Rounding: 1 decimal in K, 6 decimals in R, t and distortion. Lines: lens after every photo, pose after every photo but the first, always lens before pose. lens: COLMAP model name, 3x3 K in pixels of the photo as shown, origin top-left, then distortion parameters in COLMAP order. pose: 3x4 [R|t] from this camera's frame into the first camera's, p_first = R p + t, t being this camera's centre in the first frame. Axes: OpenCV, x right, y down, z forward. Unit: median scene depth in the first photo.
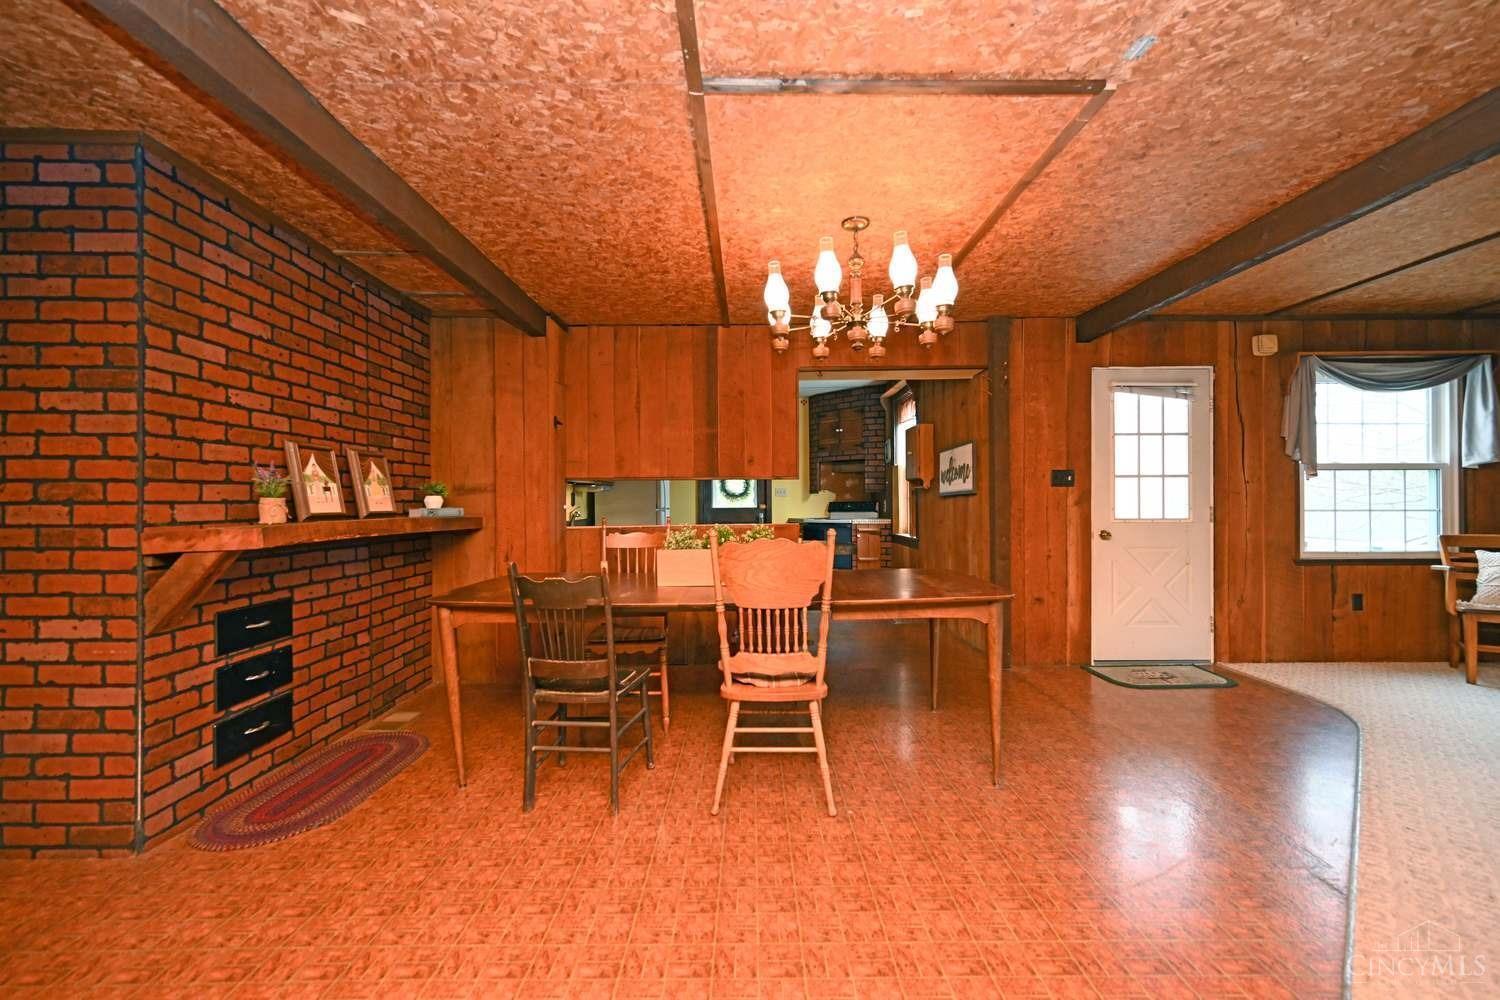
lens RADIAL K [[599.2, 0, 750.0], [0, 599.2, 500.0], [0, 0, 1]] dist [-0.003251, -0.000027]
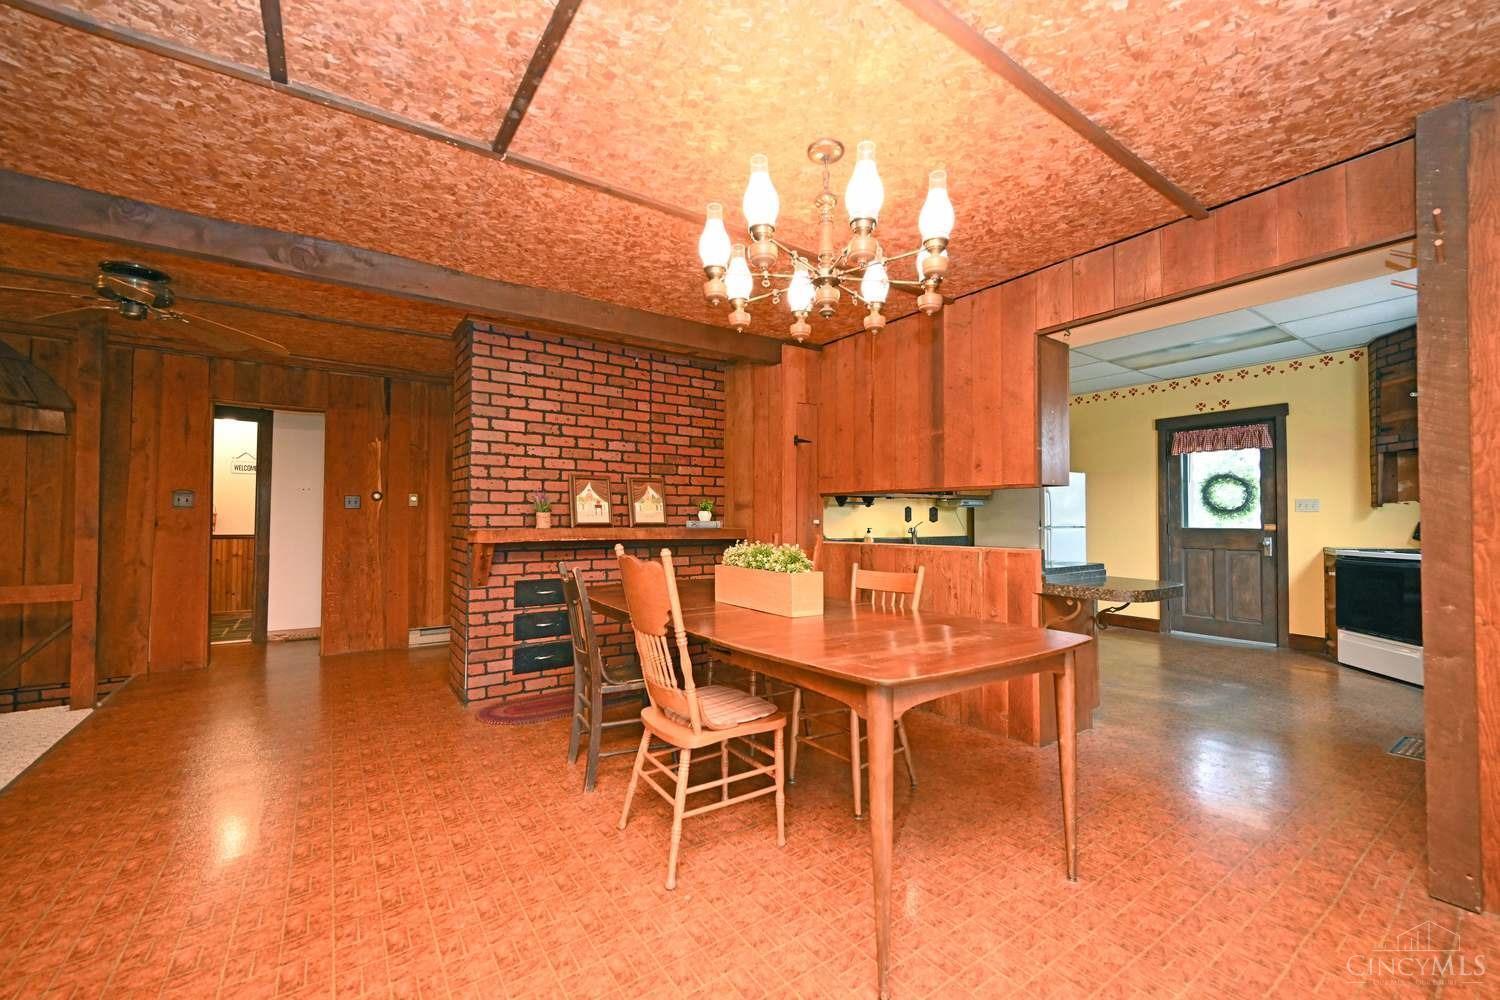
lens RADIAL K [[600.8, 0, 757.6], [0, 600.8, 506.3], [0, 0, 1]] dist [0.000583, 0.000169]
pose [[0.570511, -0.009200, -0.821239, 0.656011], [-0.004263, 0.999891, -0.014163, 0.000482], [0.821279, 0.011581, 0.570409, 0.445754]]
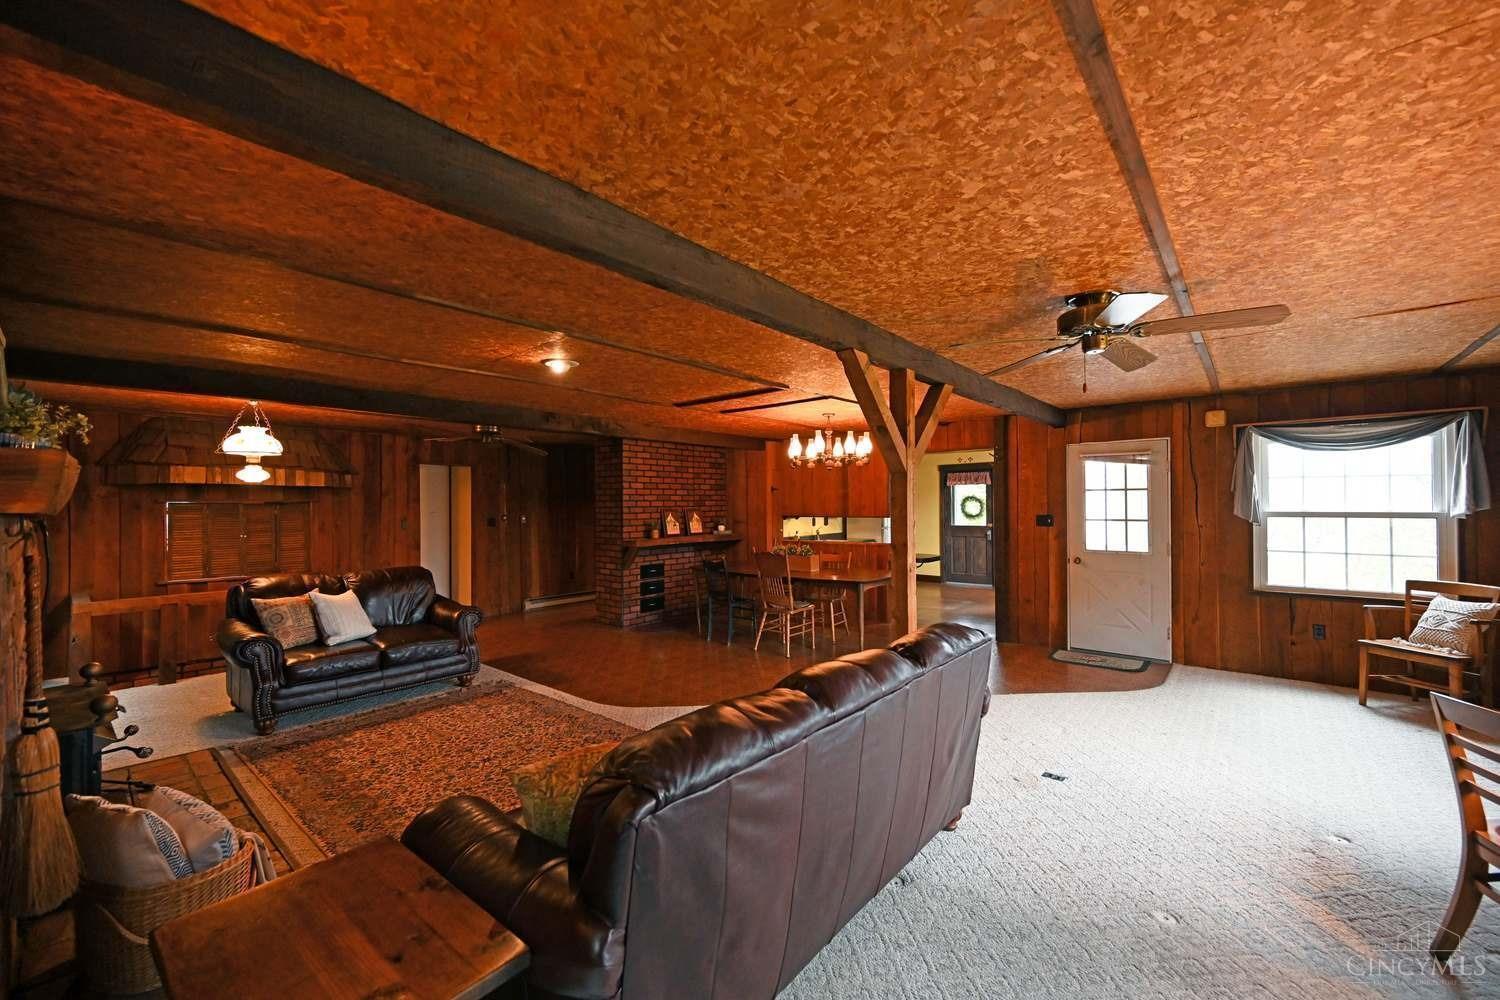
lens RADIAL K [[599.2, 0, 750.0], [0, 599.2, 500.0], [0, 0, 1]] dist [-0.003251, -0.000027]
pose [[0.759805, -0.003821, -0.650140, 1.256836], [0.004926, 0.999988, -0.000120, -0.122890], [0.650132, -0.003111, 0.759815, -0.816437]]
